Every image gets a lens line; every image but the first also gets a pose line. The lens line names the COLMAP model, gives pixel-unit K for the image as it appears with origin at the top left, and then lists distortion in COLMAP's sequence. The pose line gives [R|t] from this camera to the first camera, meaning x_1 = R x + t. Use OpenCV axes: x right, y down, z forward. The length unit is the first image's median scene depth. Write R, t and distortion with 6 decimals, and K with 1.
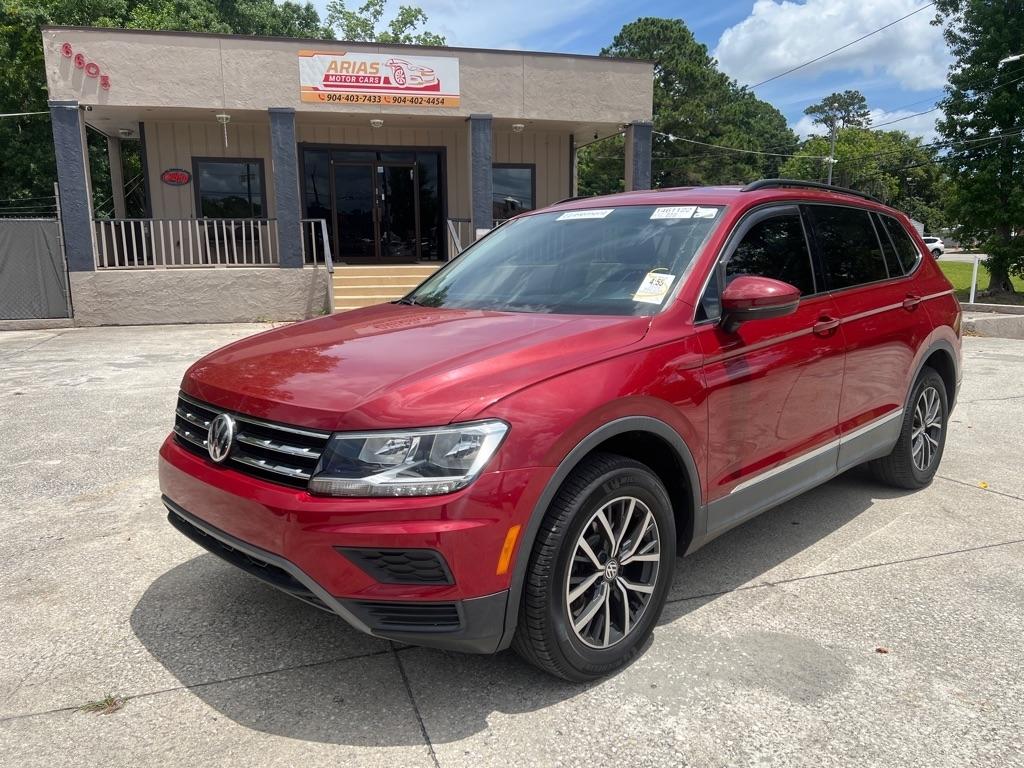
lens RADIAL K [[749.4, 0, 515.6], [0, 749.4, 386.1], [0, 0, 1]] dist [0.036141, -0.038400]
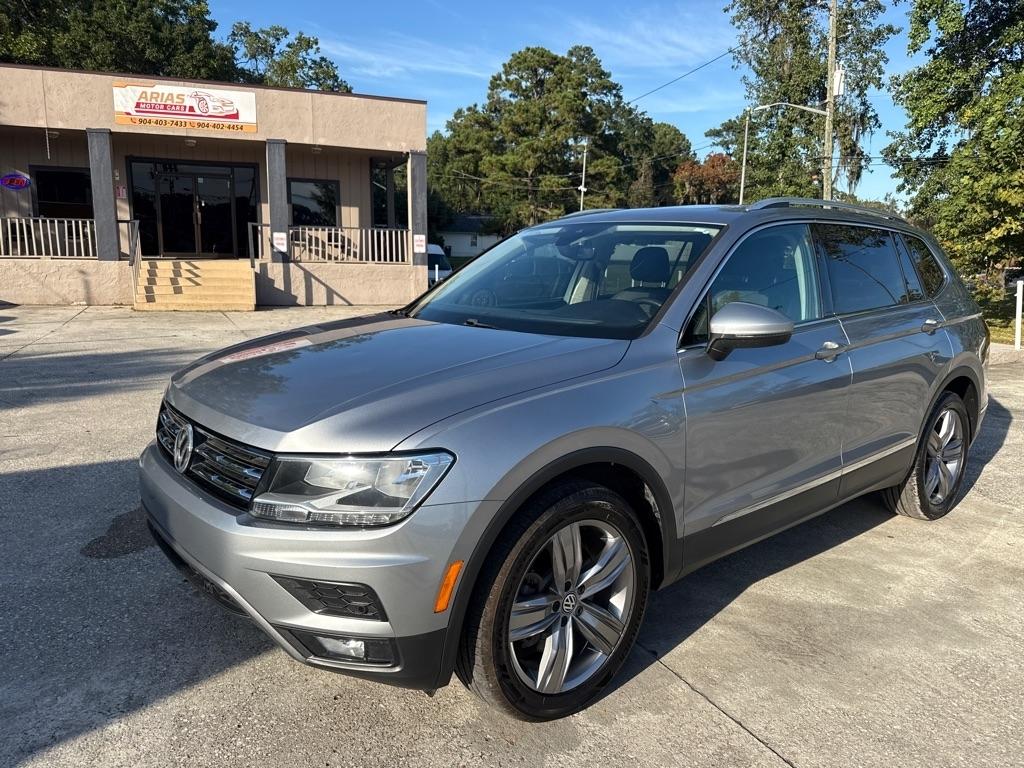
lens RADIAL K [[707.9, 0, 512.9], [0, 707.9, 382.6], [0, 0, 1]] dist [0.000954, -0.005326]
pose [[0.996860, 0.017702, 0.077182, 0.259854], [-0.017951, 0.999836, 0.002537, 0.023049], [-0.077124, -0.003915, 0.997014, -0.176005]]
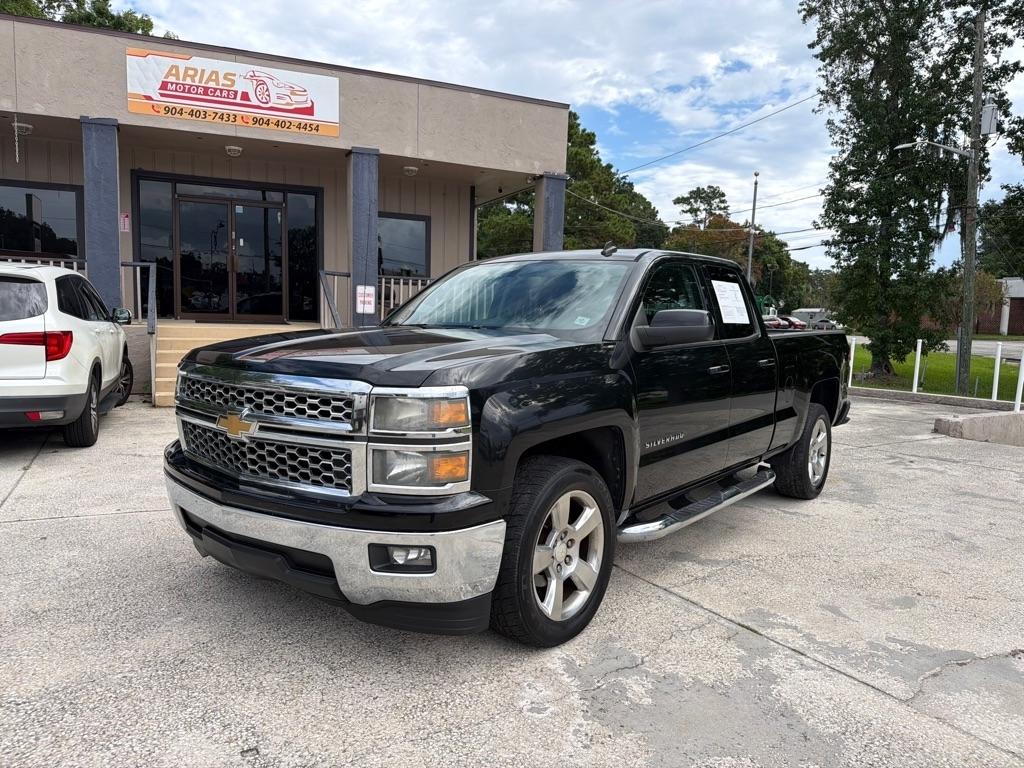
lens RADIAL K [[706.5, 0, 504.4], [0, 706.5, 393.4], [0, 0, 1]] dist [0.002779, -0.006709]
pose [[0.990104, 0.023766, 0.138307, 0.004174], [-0.013832, 0.997284, -0.072347, -0.041529], [-0.139651, 0.069718, 0.987743, 0.241397]]
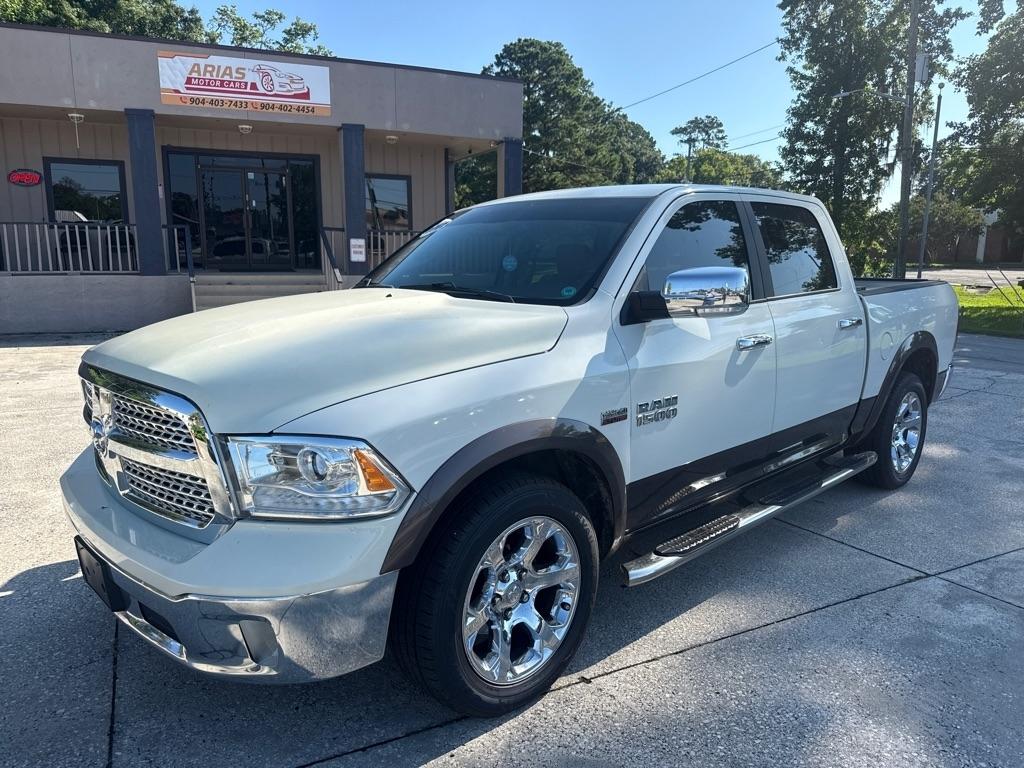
lens RADIAL K [[708.8, 0, 508.1], [0, 708.8, 385.9], [0, 0, 1]] dist [0.000388, -0.003175]
pose [[0.990476, -0.006493, 0.137535, 0.027031], [0.005646, 0.999963, 0.006541, -0.019013], [-0.137572, -0.005702, 0.990475, 0.037115]]
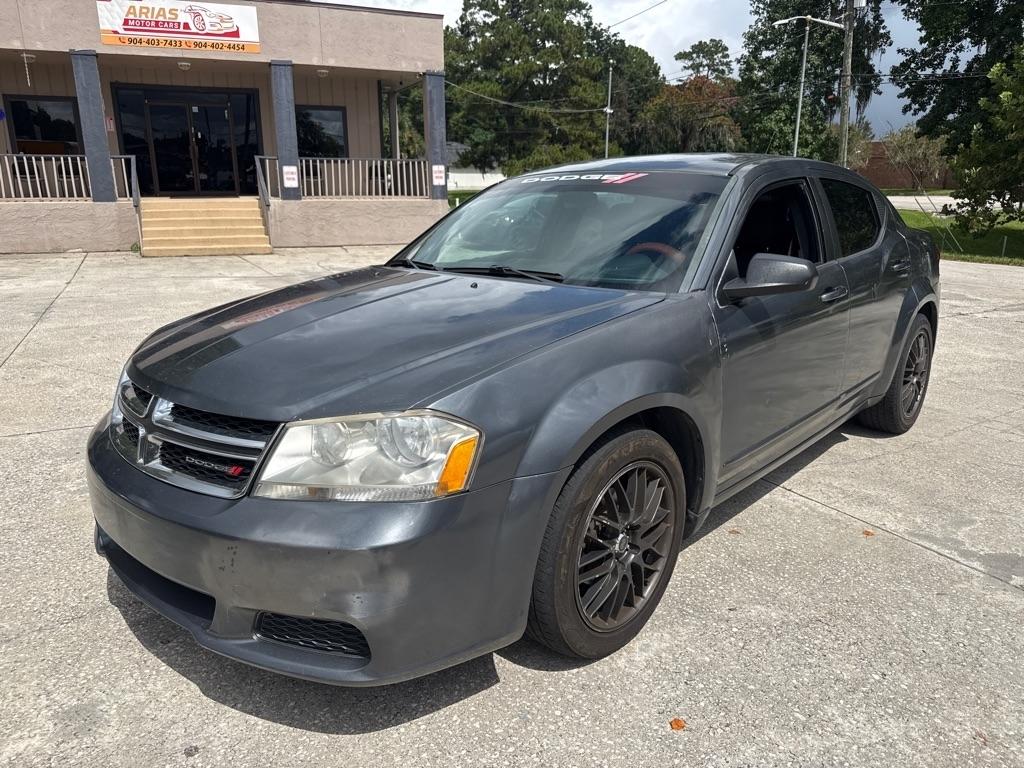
lens RADIAL K [[710.8, 0, 509.8], [0, 710.8, 382.6], [0, 0, 1]] dist [-0.007108, 0.001784]
pose [[0.992227, -0.022725, 0.122349, 0.150251], [0.011578, 0.995779, 0.091053, 0.016479], [-0.123902, -0.088928, 0.988302, -0.106134]]
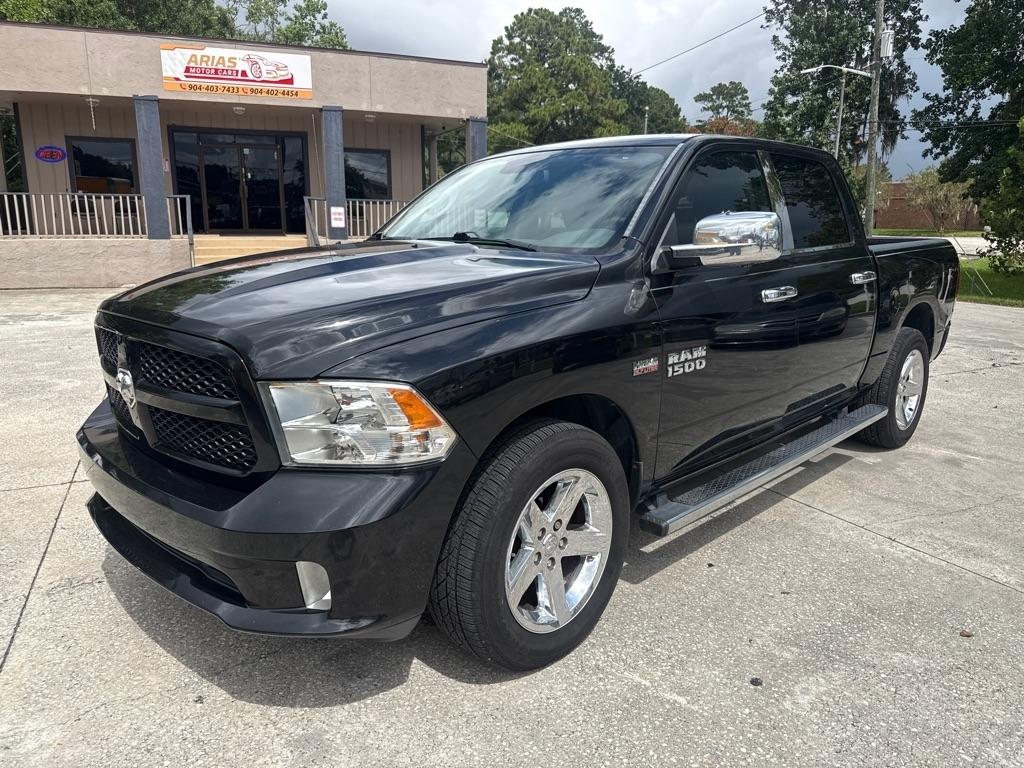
lens RADIAL K [[709.8, 0, 515.7], [0, 709.8, 381.6], [0, 0, 1]] dist [0.000433, -0.005833]
pose [[0.994065, -0.003215, 0.108742, 0.114292], [-0.001485, 0.999069, 0.043113, 0.008894], [-0.108779, -0.043018, 0.993135, -0.117097]]
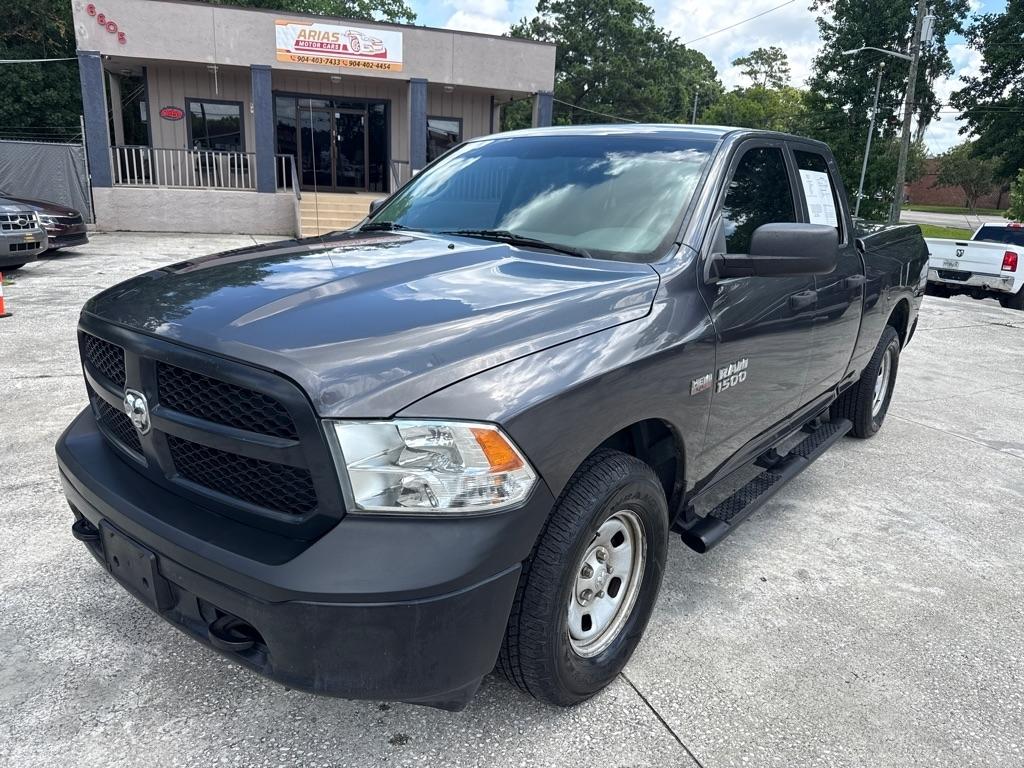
lens RADIAL K [[709.4, 0, 513.7], [0, 709.4, 381.3], [0, 0, 1]] dist [-0.002989, -0.003264]
pose [[0.995971, 0.035590, 0.082316, 0.034281], [-0.043629, 0.994228, 0.098020, 0.025859], [-0.078352, -0.101217, 0.991774, -0.264135]]
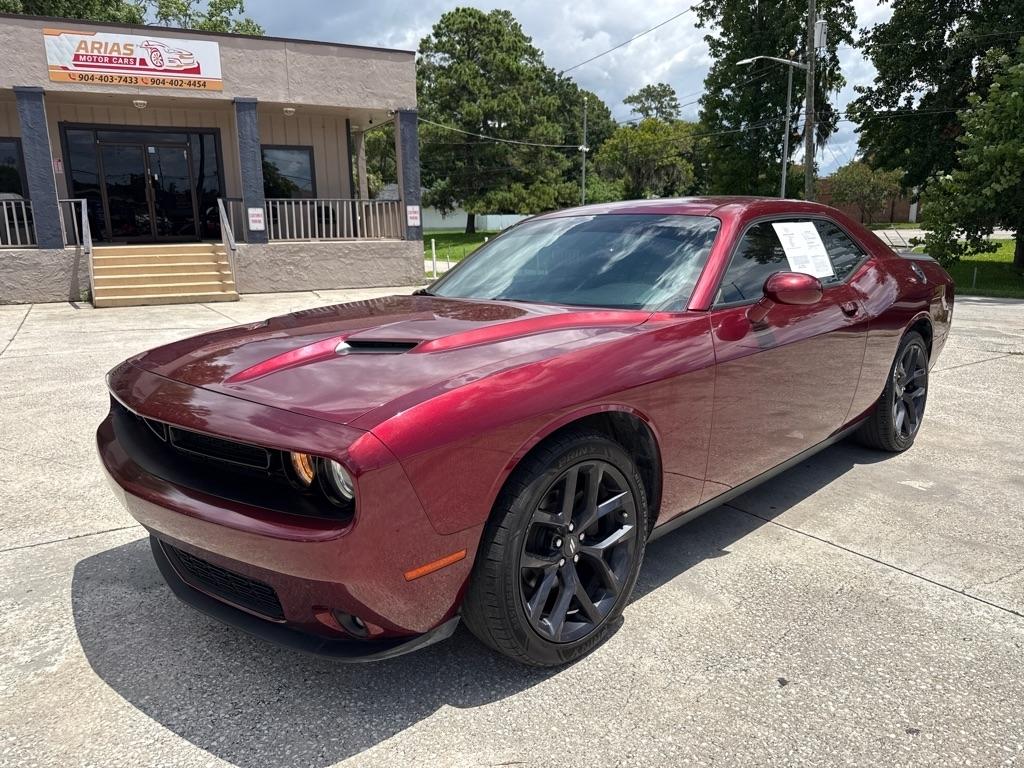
lens RADIAL K [[712.2, 0, 508.7], [0, 712.2, 384.0], [0, 0, 1]] dist [-0.006082, 0.000584]
pose [[0.982685, -0.043011, 0.180224, 0.119197], [0.036401, 0.998543, 0.039826, 0.006606], [-0.181674, -0.032576, 0.982819, -0.041496]]
